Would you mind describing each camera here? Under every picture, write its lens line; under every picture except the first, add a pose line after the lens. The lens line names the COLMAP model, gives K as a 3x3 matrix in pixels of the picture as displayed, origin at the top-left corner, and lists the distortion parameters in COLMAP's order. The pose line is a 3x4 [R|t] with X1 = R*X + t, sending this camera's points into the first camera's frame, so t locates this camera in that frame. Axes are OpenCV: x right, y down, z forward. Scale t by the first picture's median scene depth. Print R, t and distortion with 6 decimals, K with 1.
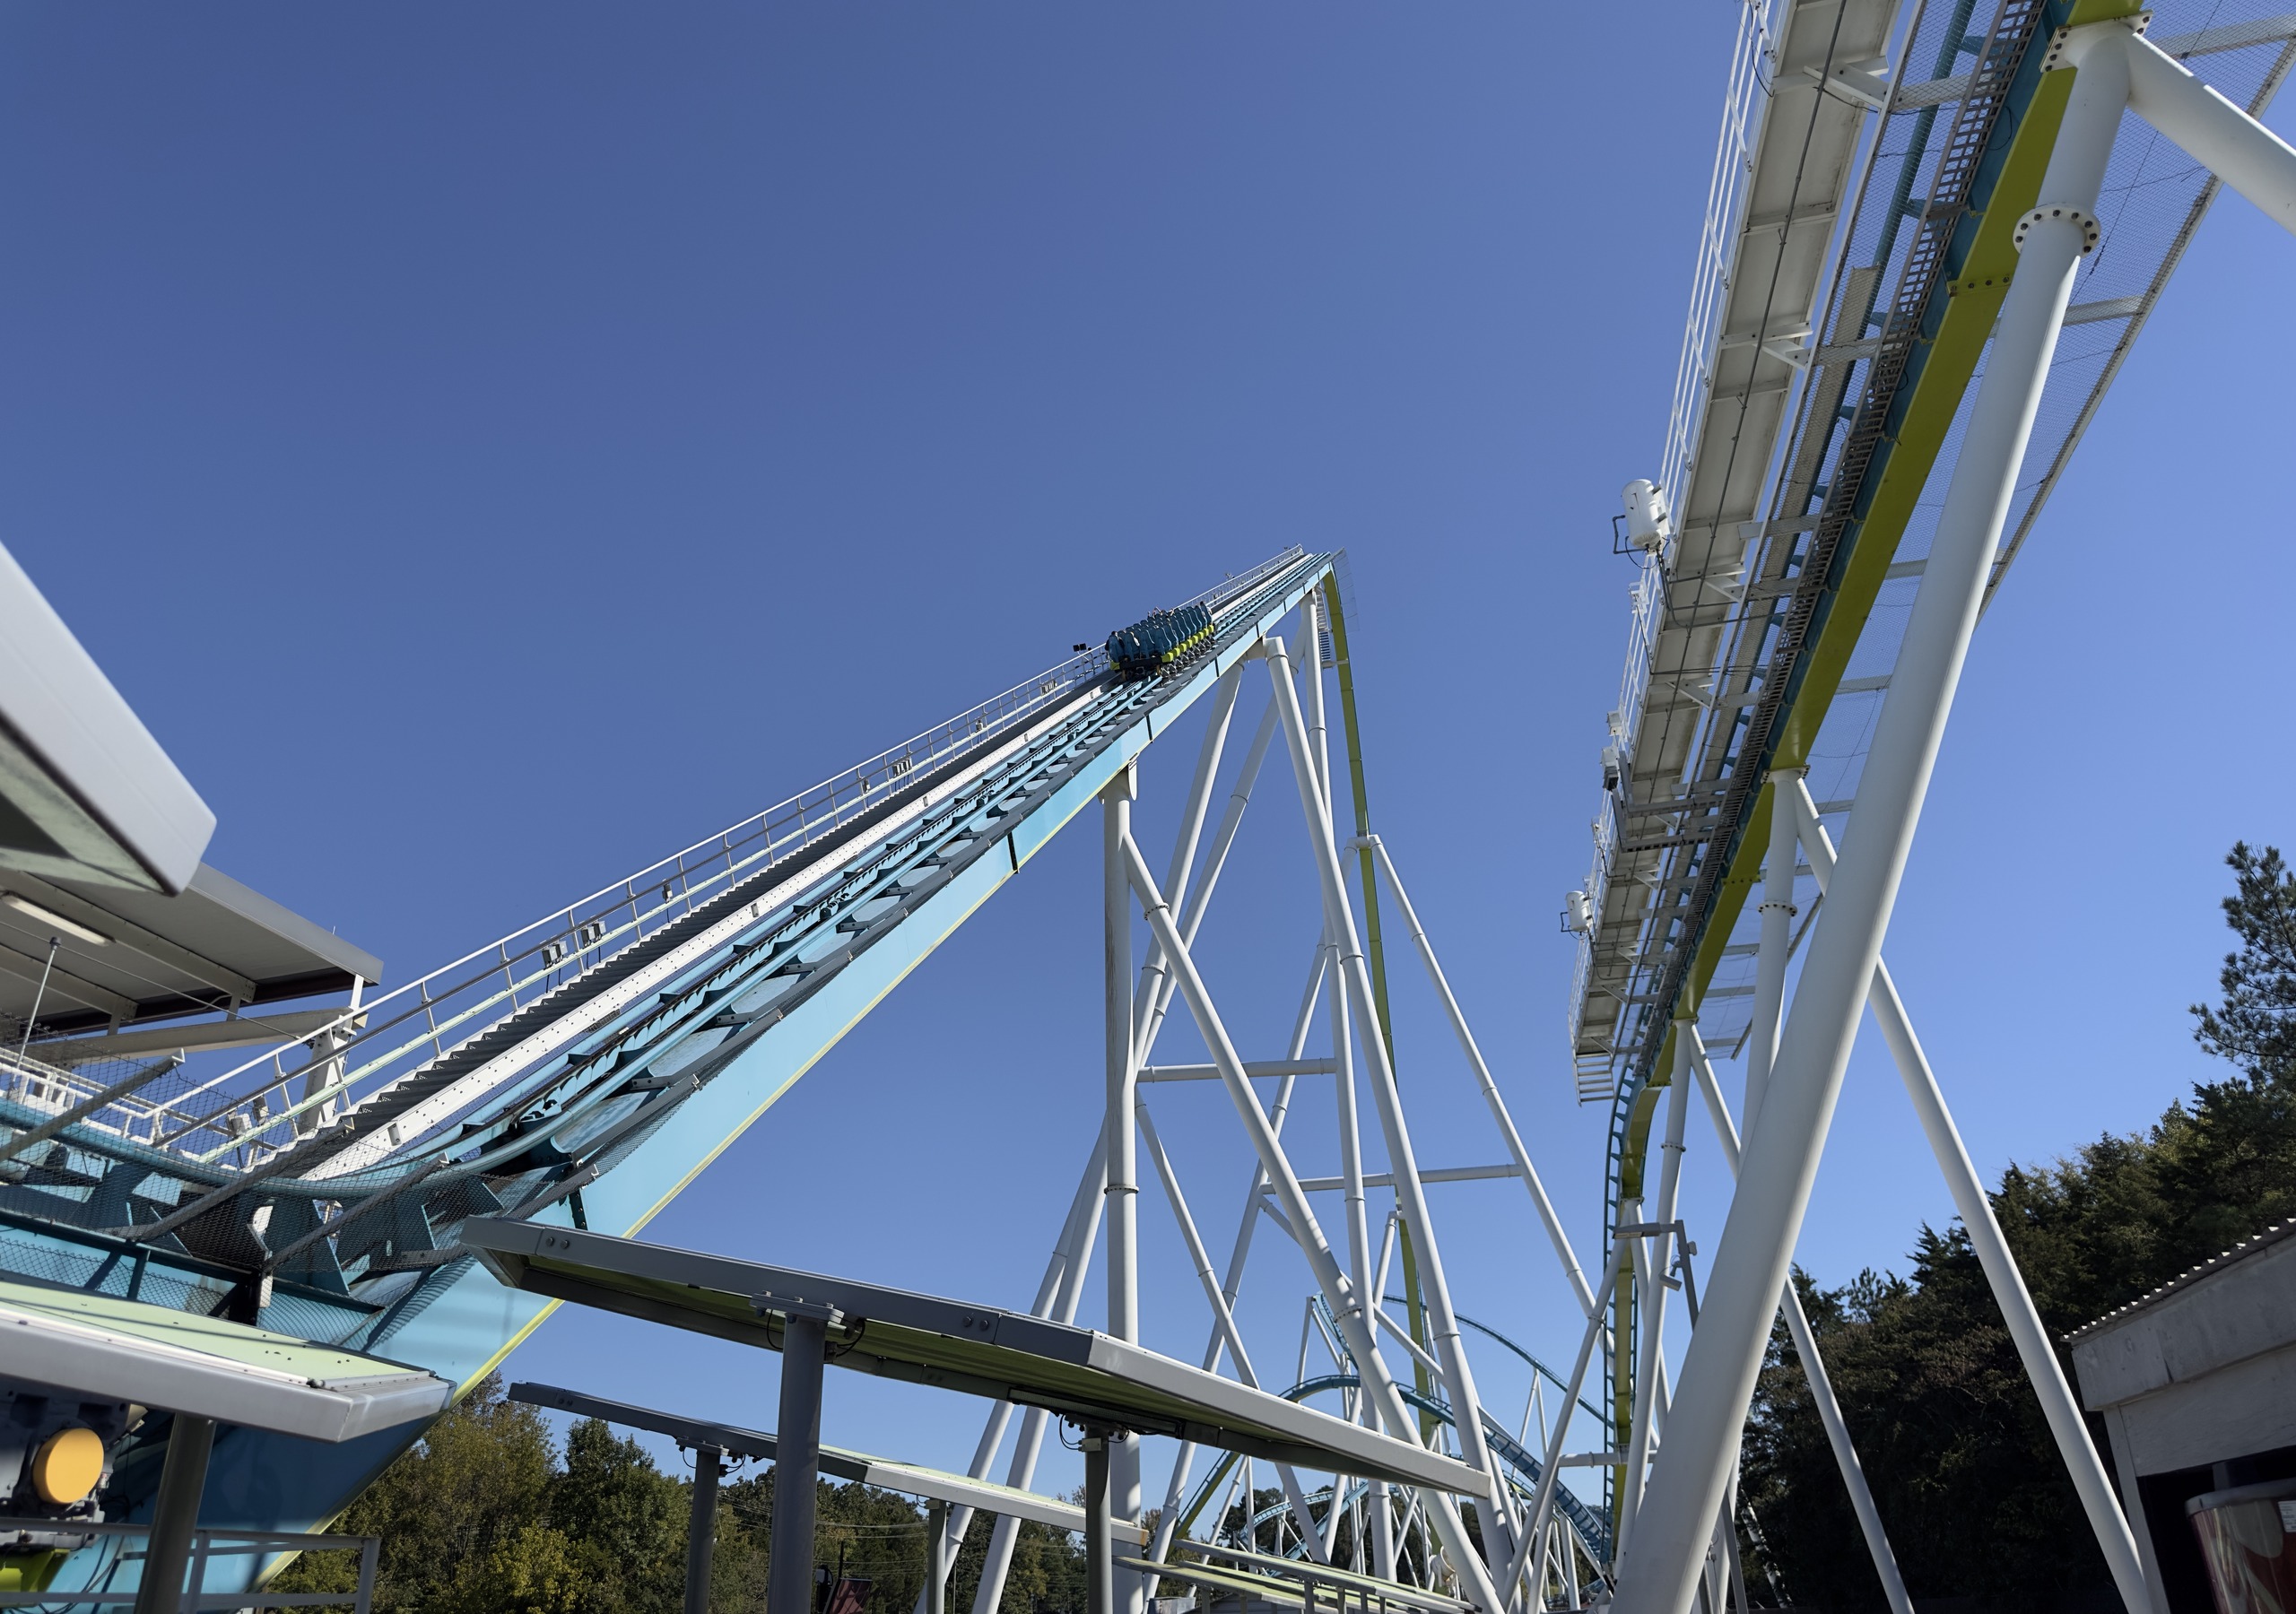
lens RADIAL K [[1562.4, 0, 1148.0], [0, 1562.4, 807.0], [0, 0, 1]] dist [0.120527, -0.228114]
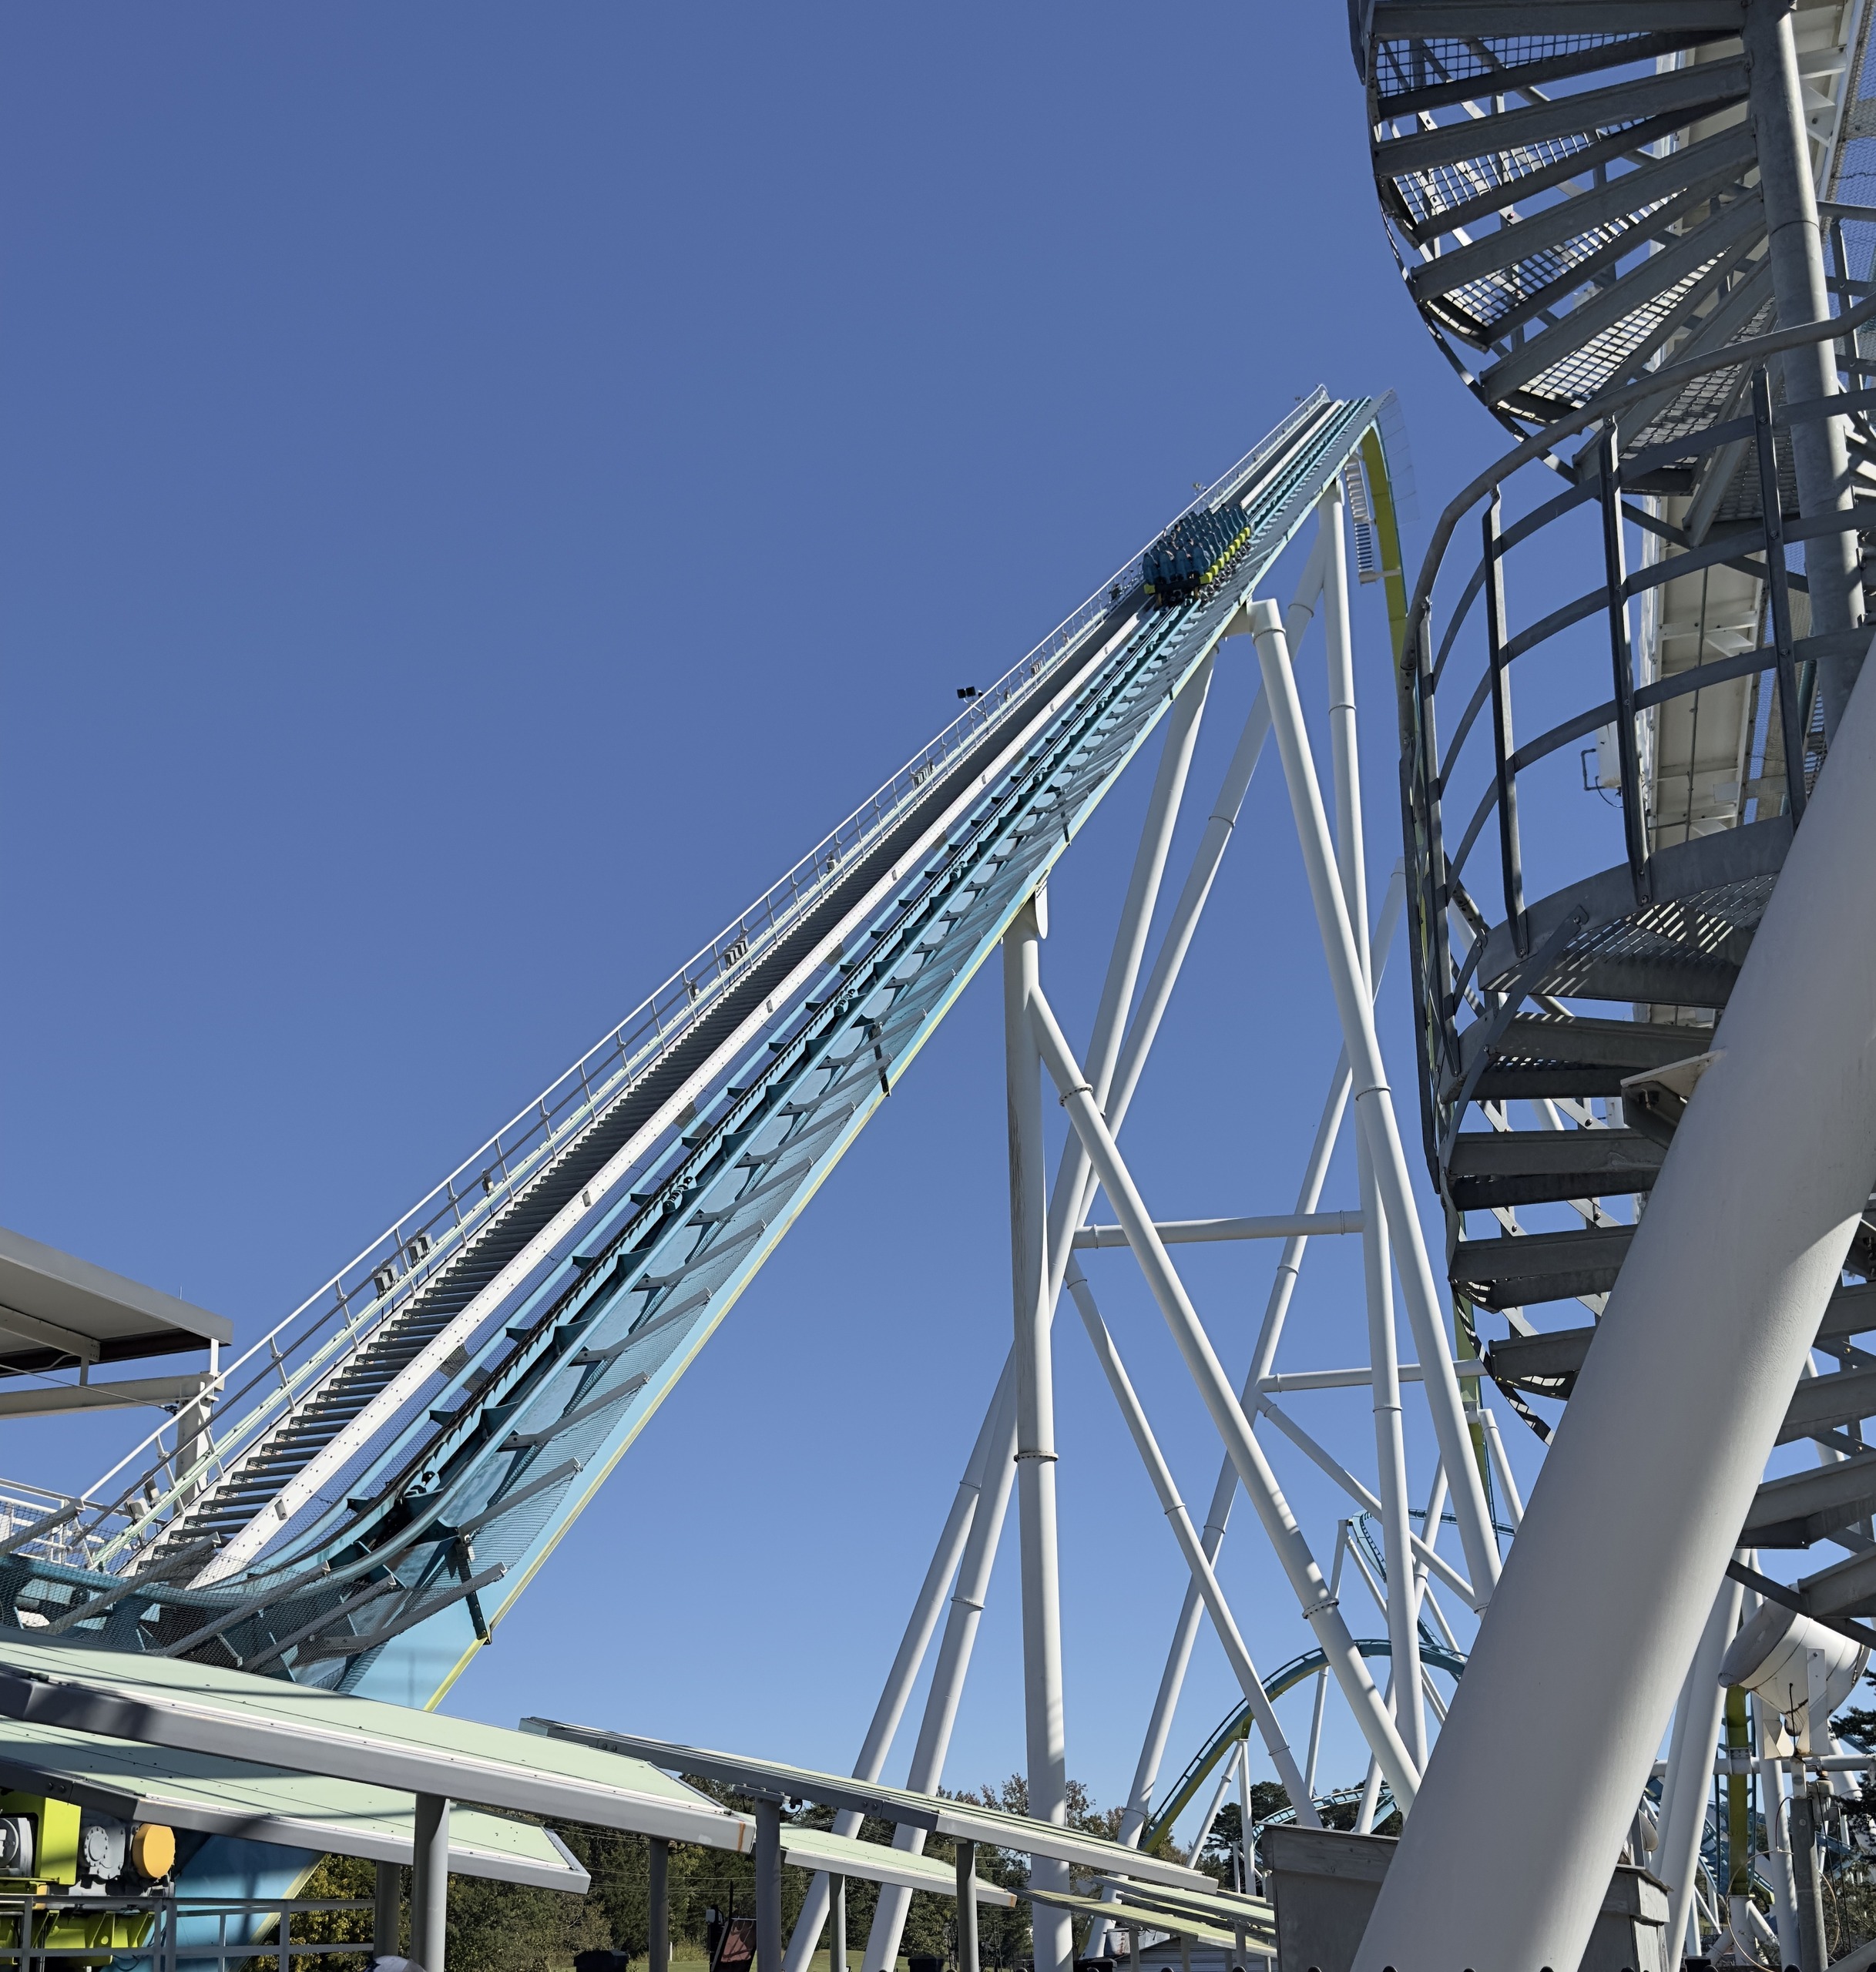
lens RADIAL K [[2670.5, 0, 933.9], [0, 2670.5, 1247.7], [0, 0, 1]] dist [0.100912, -0.380039]
pose [[0.997273, -0.015890, -0.072063, 0.031670], [0.031082, 0.976142, 0.214897, -0.155065], [0.066929, -0.216550, 0.973975, -0.298410]]
